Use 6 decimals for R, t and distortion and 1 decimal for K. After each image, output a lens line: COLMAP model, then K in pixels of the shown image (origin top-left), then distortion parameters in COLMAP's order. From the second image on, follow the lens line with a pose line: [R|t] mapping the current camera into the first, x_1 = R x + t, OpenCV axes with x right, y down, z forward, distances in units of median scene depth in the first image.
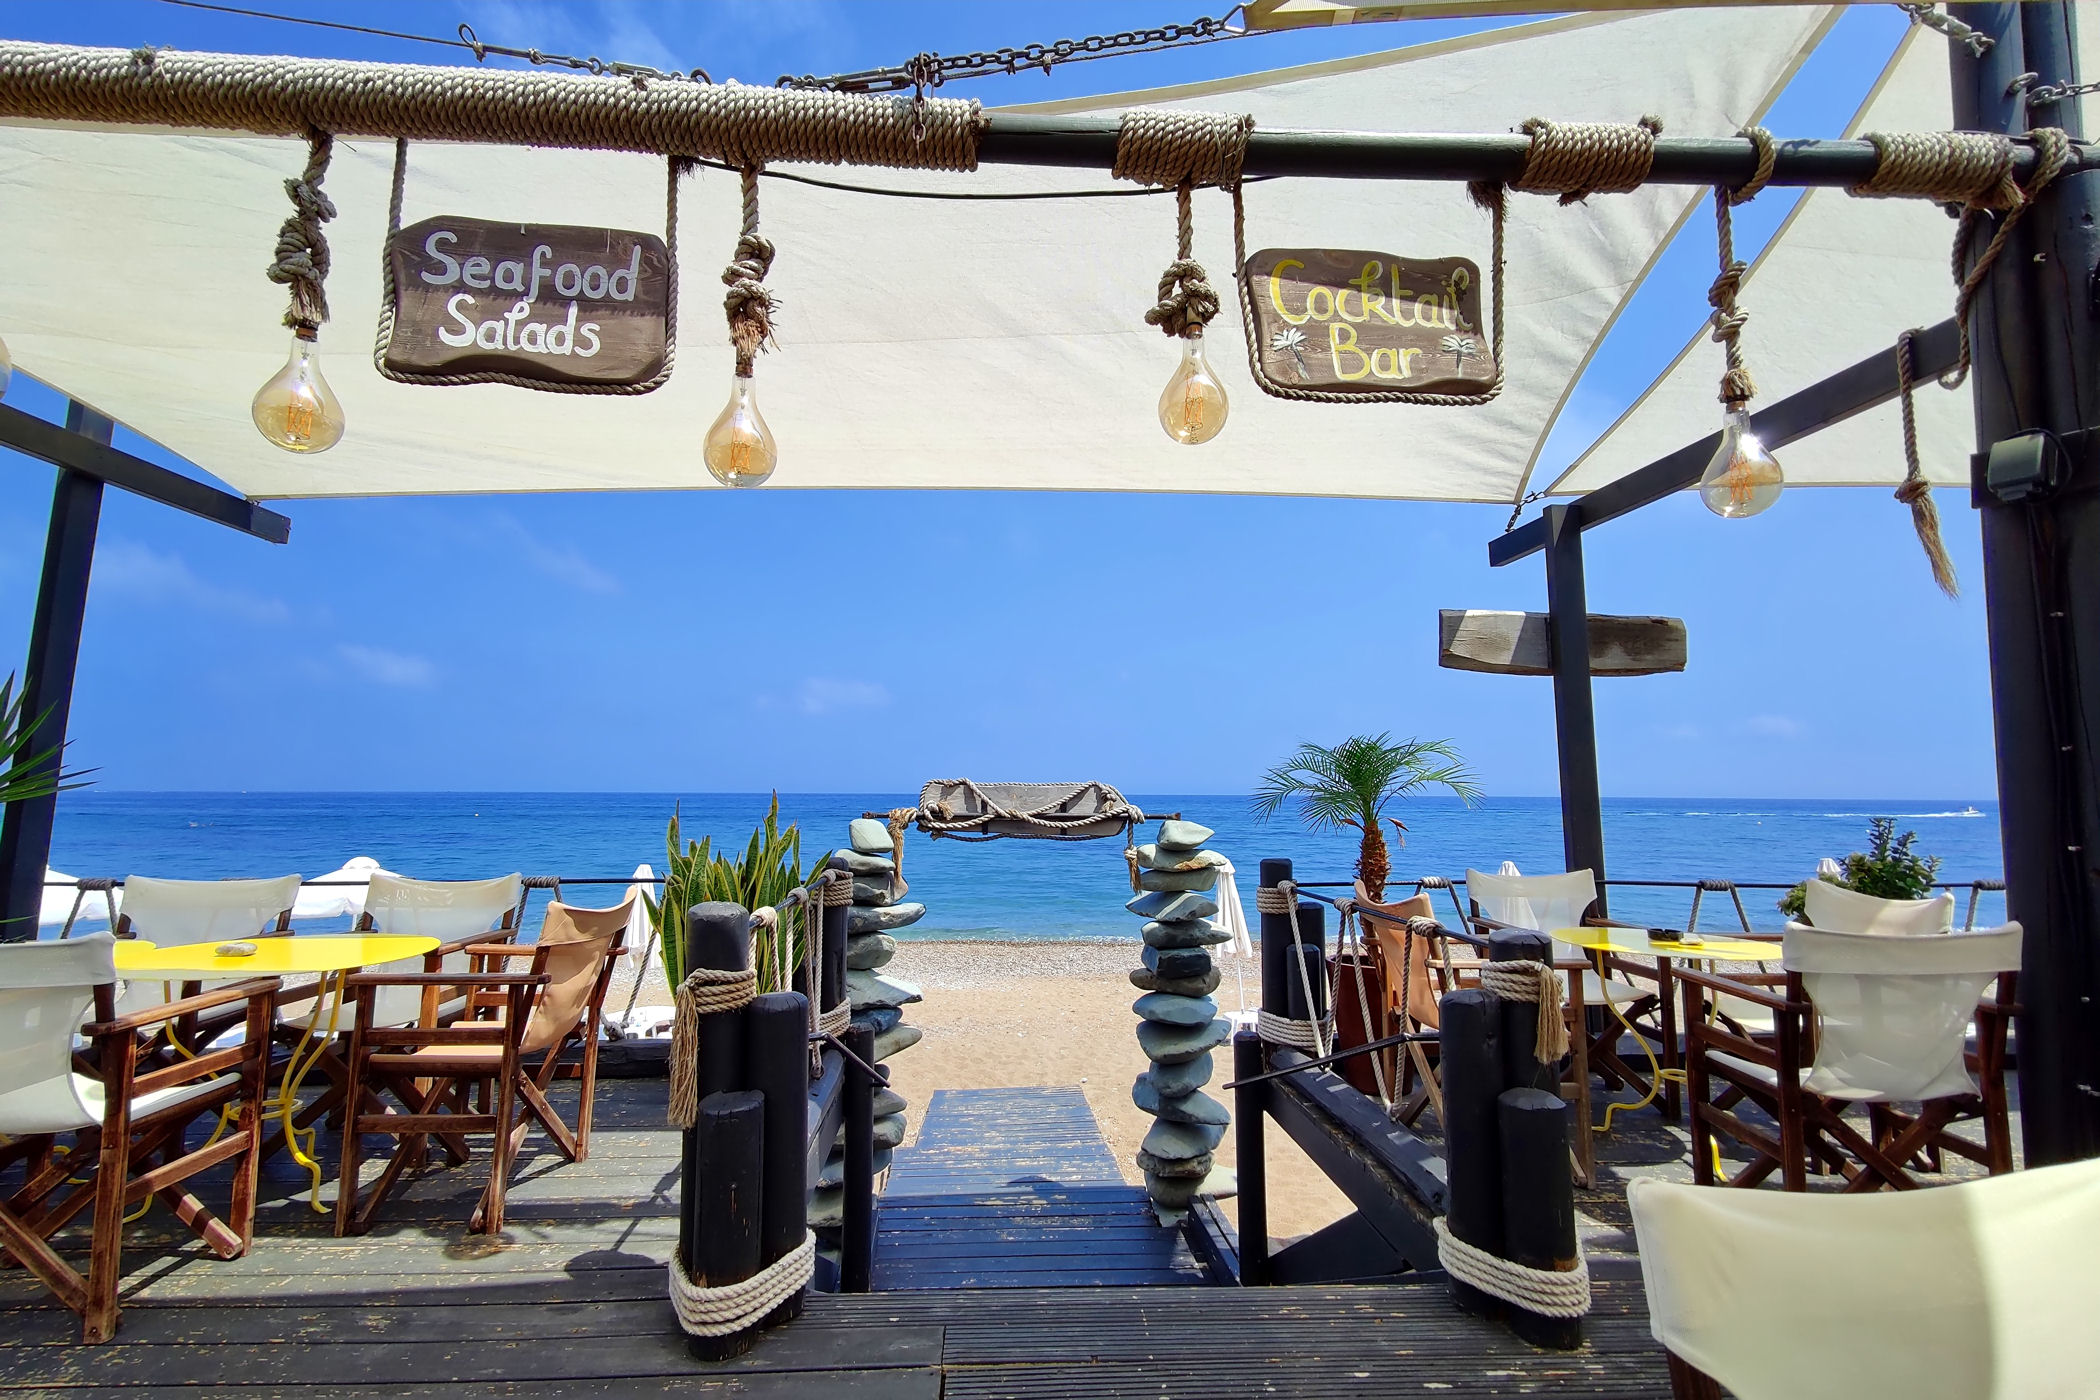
lens RADIAL K [[929.2, 0, 1050.0], [0, 929.2, 700.0], [0, 0, 1]] dist [0.002113, -0.003228]
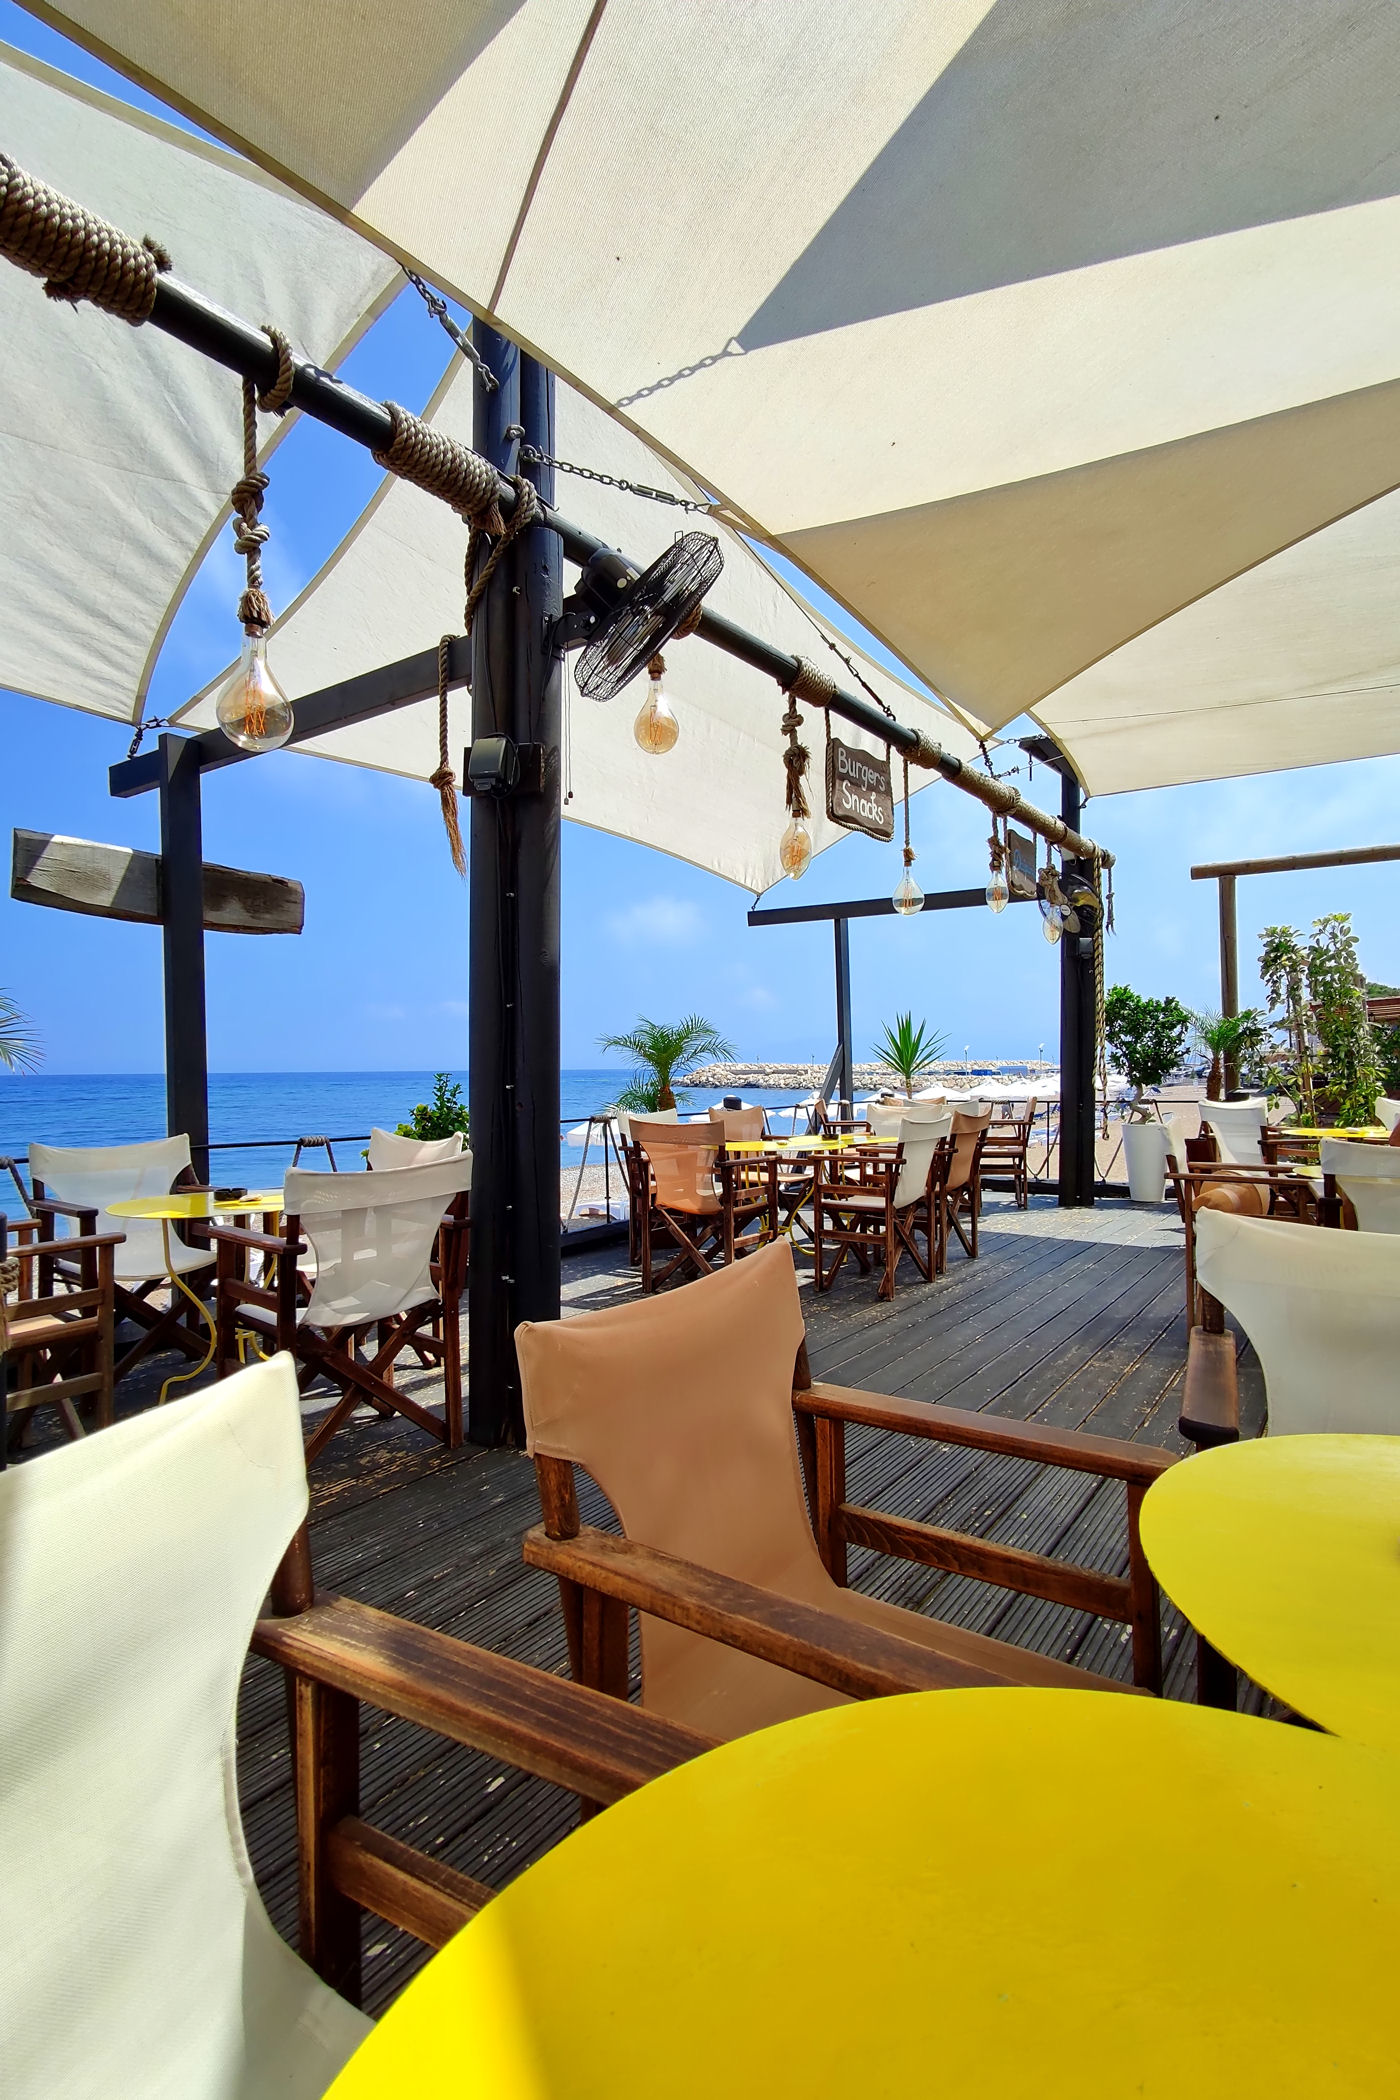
lens RADIAL K [[929.2, 0, 700.0], [0, 929.2, 1050.0], [0, 0, 1]] dist [0.002113, -0.003228]
pose [[0.636451, 0.005018, 0.771301, 0.230574], [-0.062284, 0.997048, 0.044907, 0.028865], [-0.768798, -0.076621, 0.634885, 0.017221]]
